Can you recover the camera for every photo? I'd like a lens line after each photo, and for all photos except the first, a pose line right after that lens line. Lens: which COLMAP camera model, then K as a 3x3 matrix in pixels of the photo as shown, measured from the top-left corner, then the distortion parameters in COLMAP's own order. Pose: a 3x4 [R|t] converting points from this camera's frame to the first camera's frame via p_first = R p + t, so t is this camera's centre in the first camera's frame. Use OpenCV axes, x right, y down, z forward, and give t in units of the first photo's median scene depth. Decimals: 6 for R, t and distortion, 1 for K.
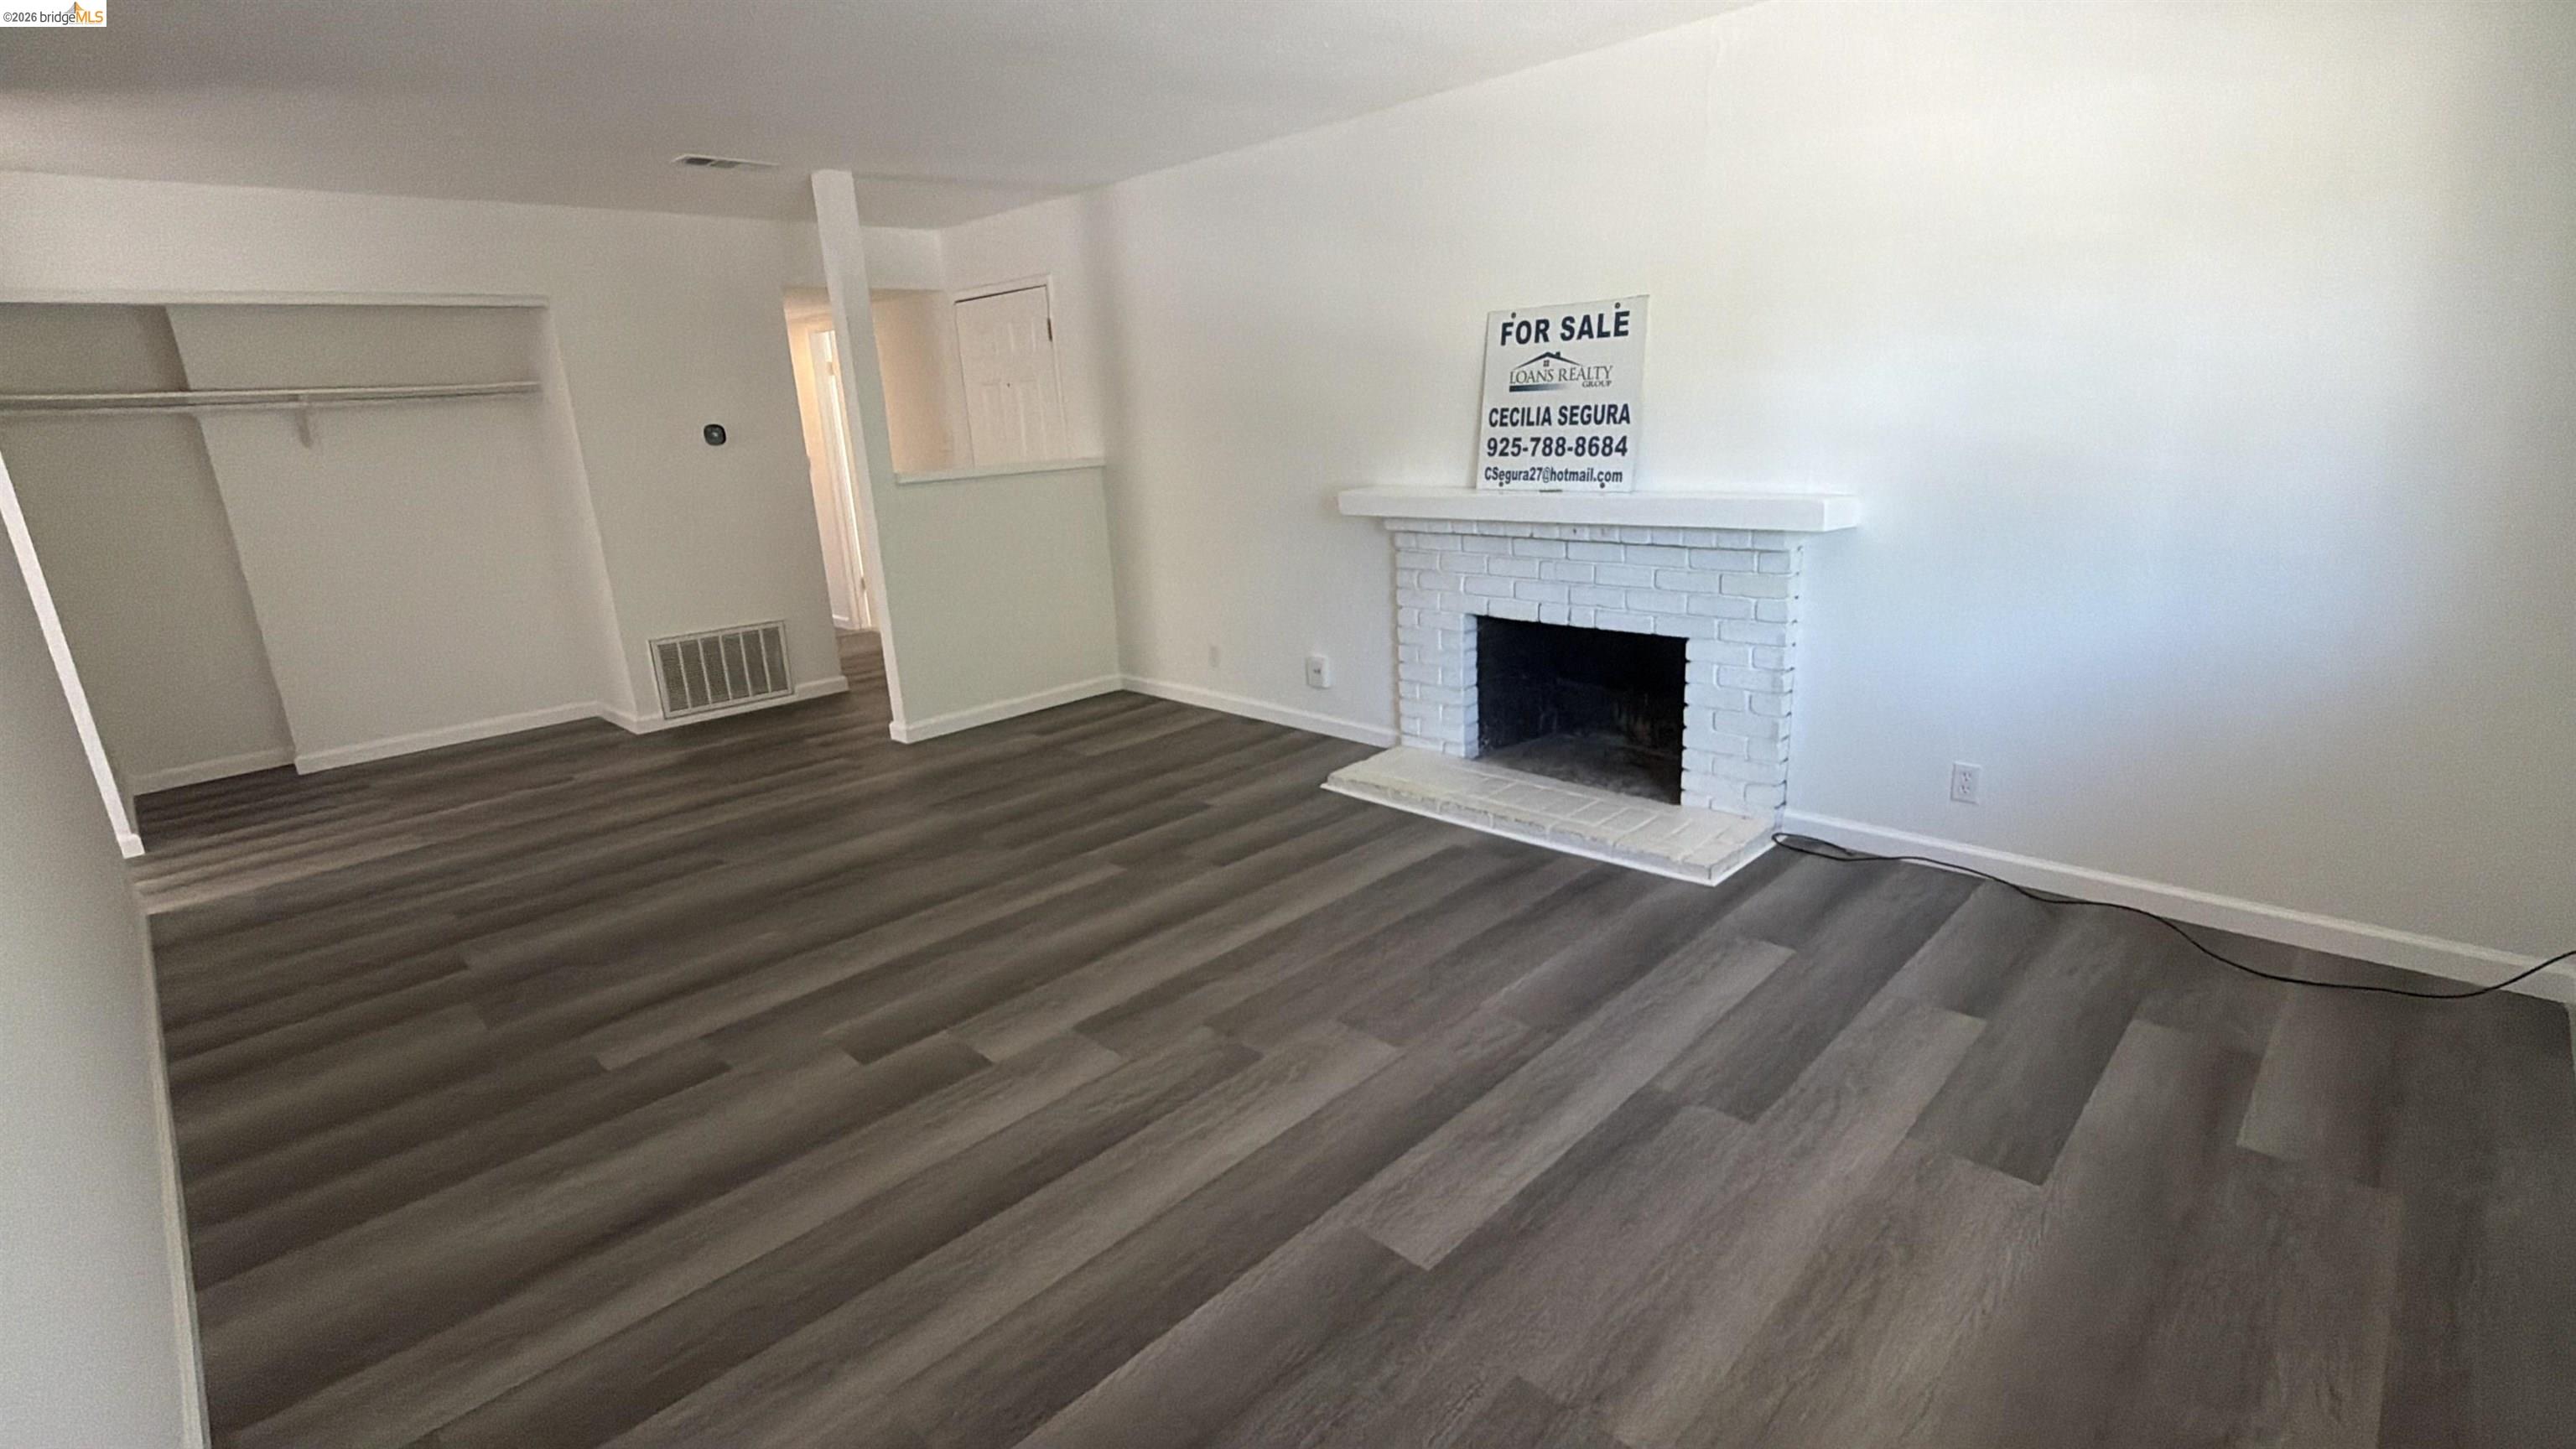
lens RADIAL K [[1153.5, 0, 1271.9], [0, 1153.5, 729.2], [0, 0, 1]] dist [-0.000780, -0.000024]
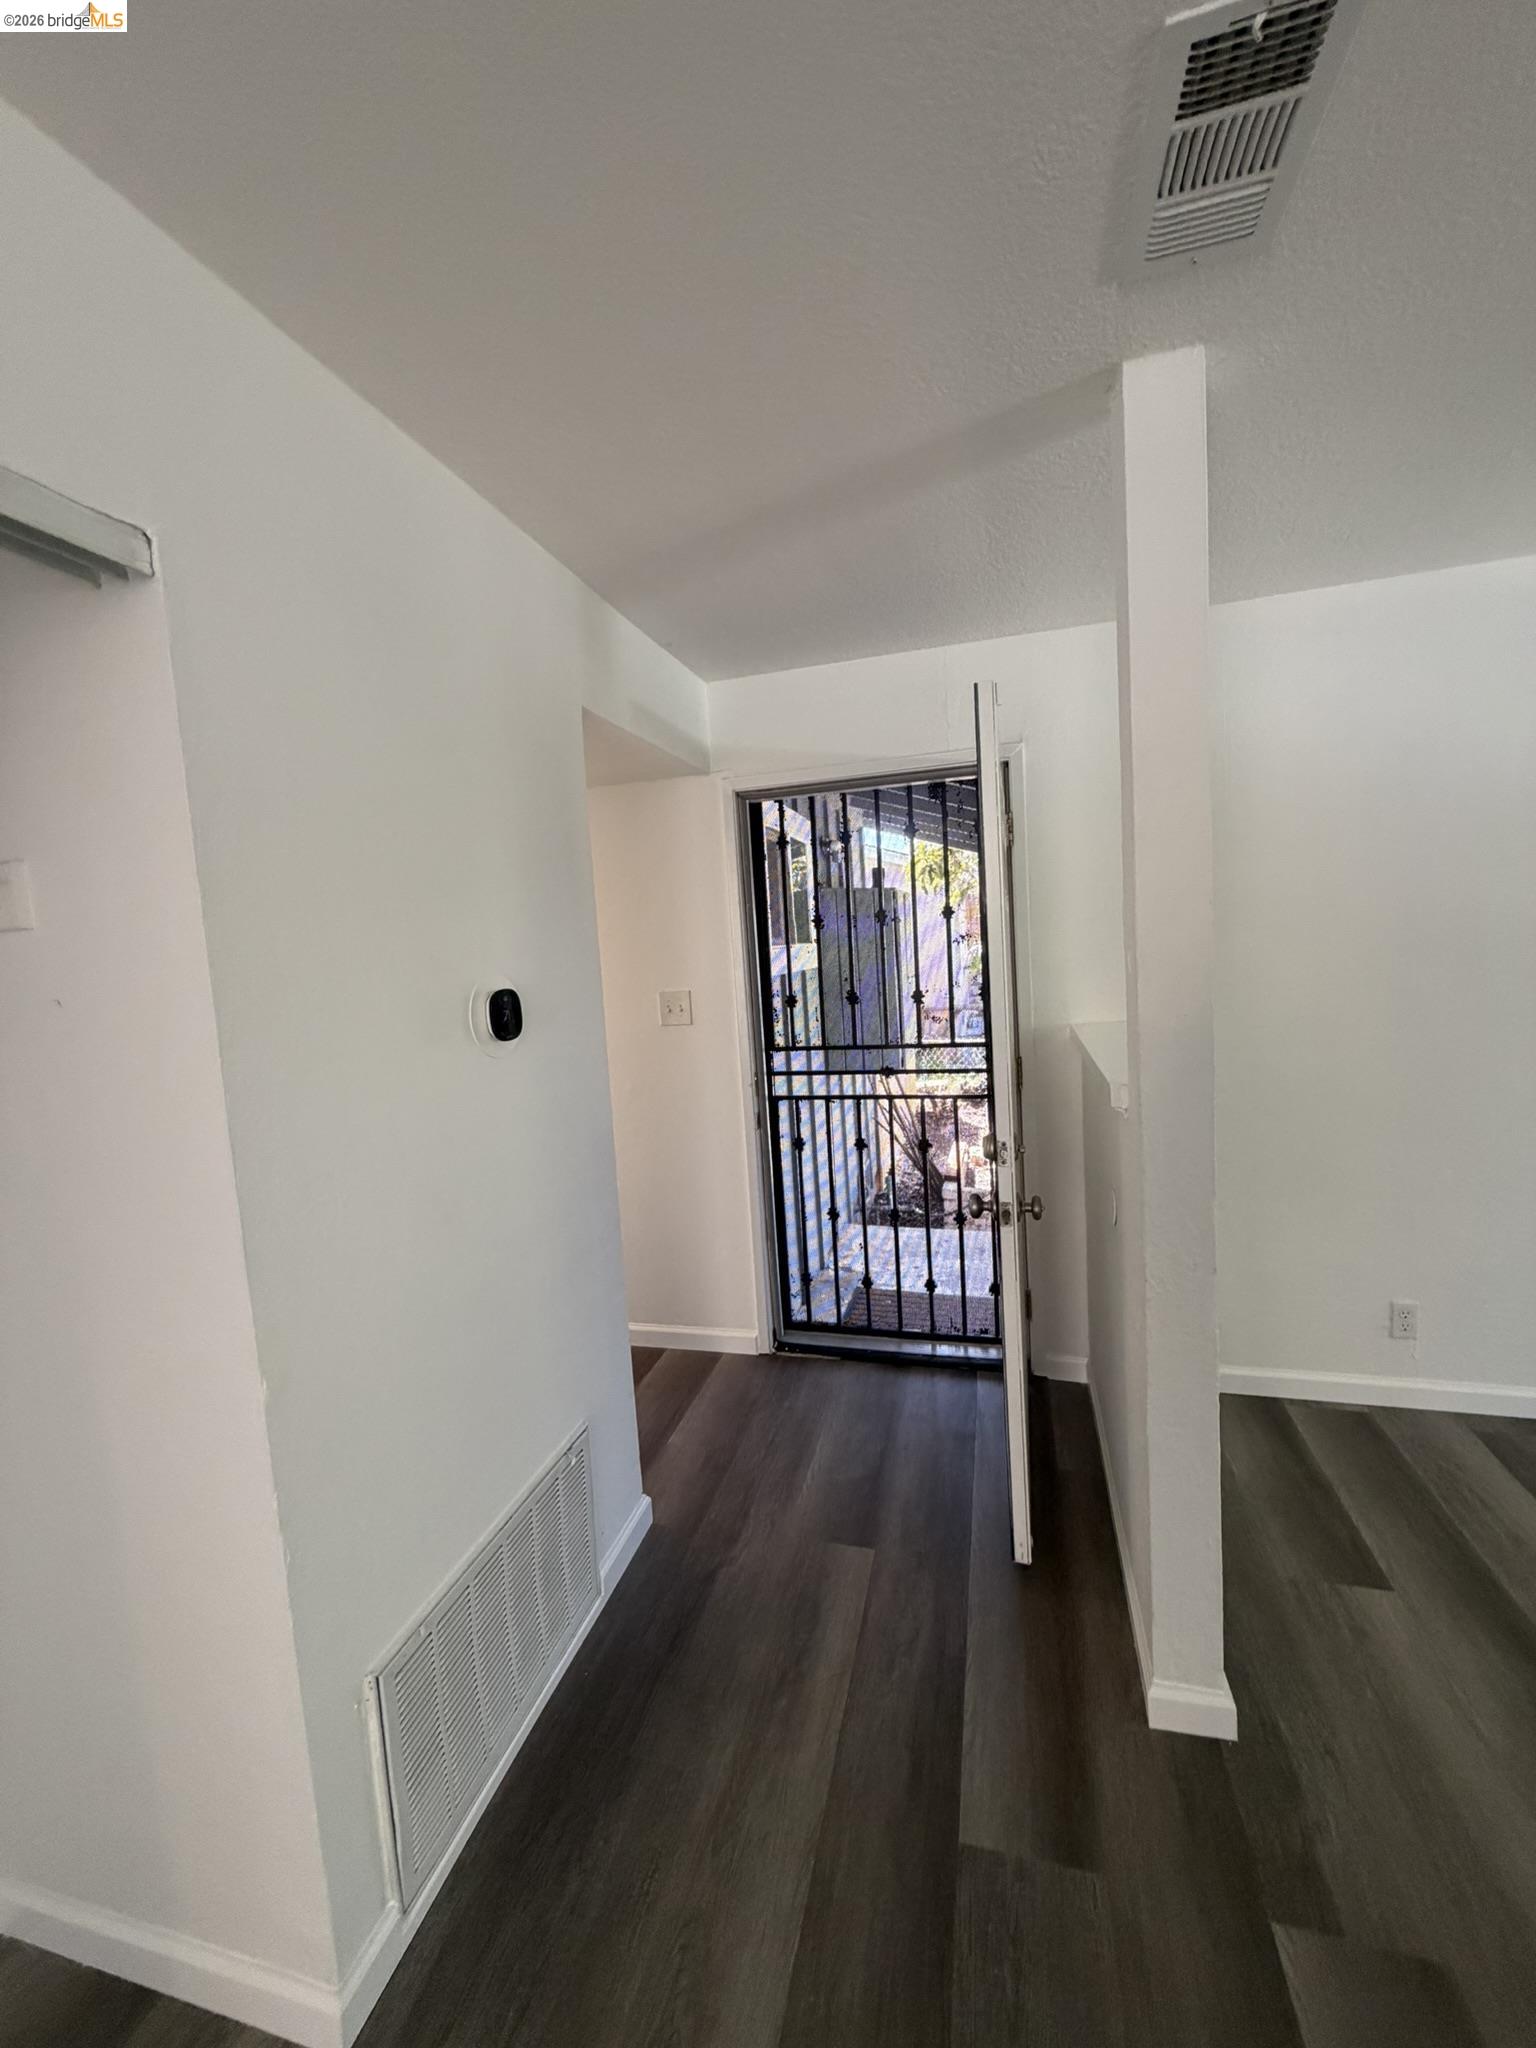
lens RADIAL K [[818.2, 0, 773.7], [0, 818.2, 1027.7], [0, 0, 1]] dist [0.001579, 0.000034]
pose [[0.865083, -0.045544, 0.499558, -0.564012], [0.151252, 0.973204, -0.173198, -0.195059], [-0.478283, 0.225389, 0.848790, 0.741723]]
